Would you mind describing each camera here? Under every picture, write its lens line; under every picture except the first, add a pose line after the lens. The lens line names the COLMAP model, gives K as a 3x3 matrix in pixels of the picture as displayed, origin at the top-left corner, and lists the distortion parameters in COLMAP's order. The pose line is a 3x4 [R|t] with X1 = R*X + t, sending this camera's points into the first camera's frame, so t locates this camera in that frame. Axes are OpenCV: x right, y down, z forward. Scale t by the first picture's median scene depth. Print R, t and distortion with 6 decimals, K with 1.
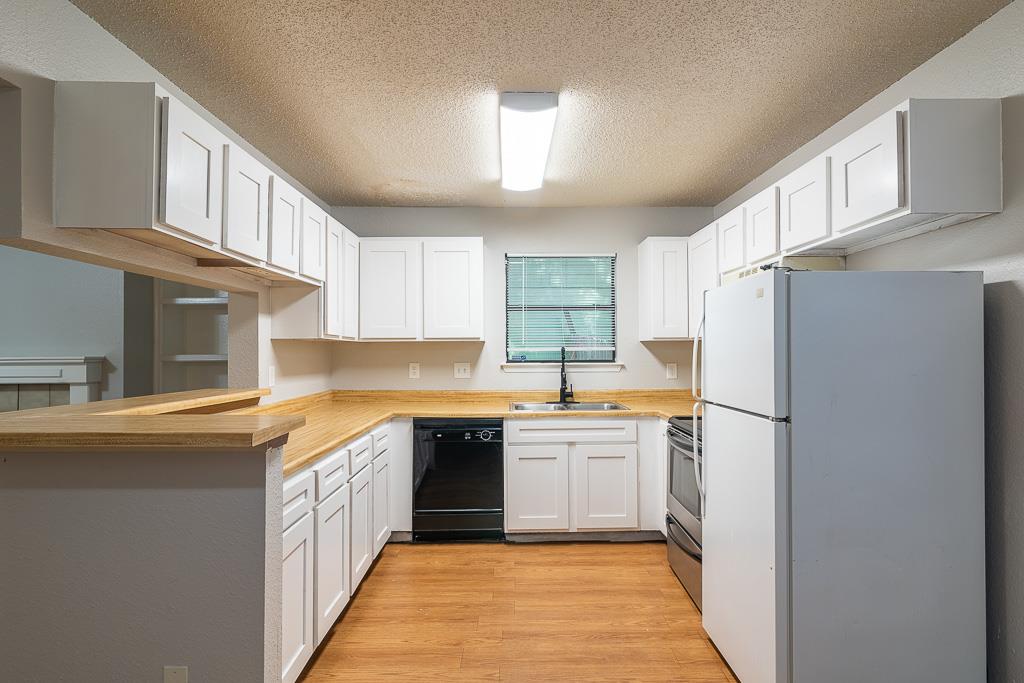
lens RADIAL K [[588.4, 0, 572.1], [0, 588.4, 344.7], [0, 0, 1]] dist [-0.001665, -0.000908]
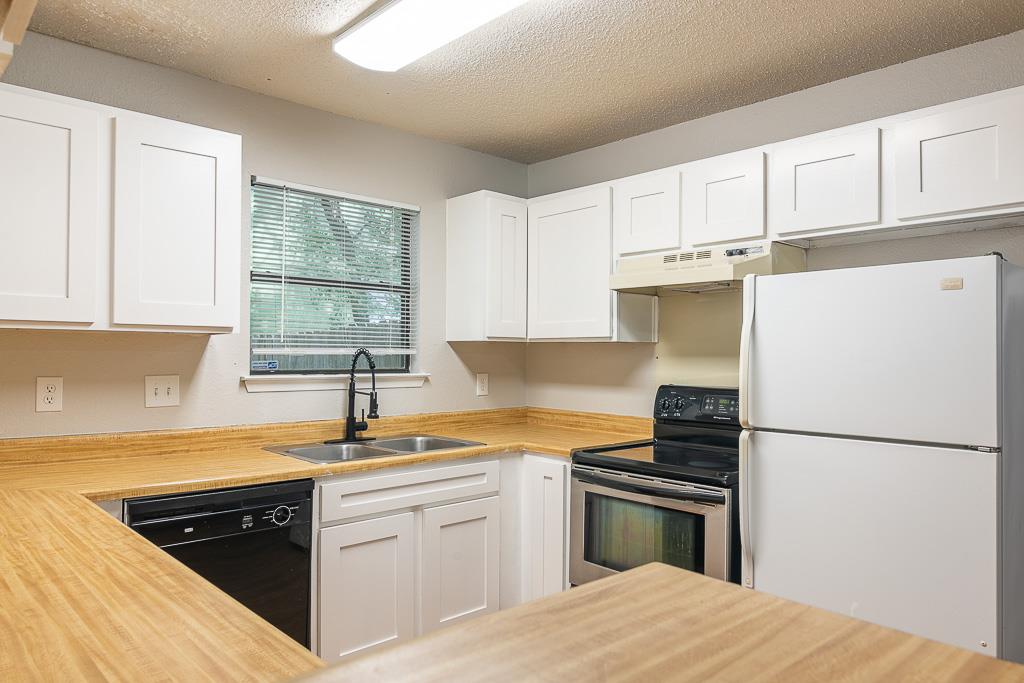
lens RADIAL K [[679.9, 0, 513.6], [0, 679.9, 345.1], [0, 0, 1]] dist [-0.000953, -0.001916]
pose [[0.744814, 0.020091, 0.666969, -0.367520], [-0.017097, 0.999793, -0.011023, 0.006008], [-0.667053, -0.003193, 0.745004, 0.382904]]
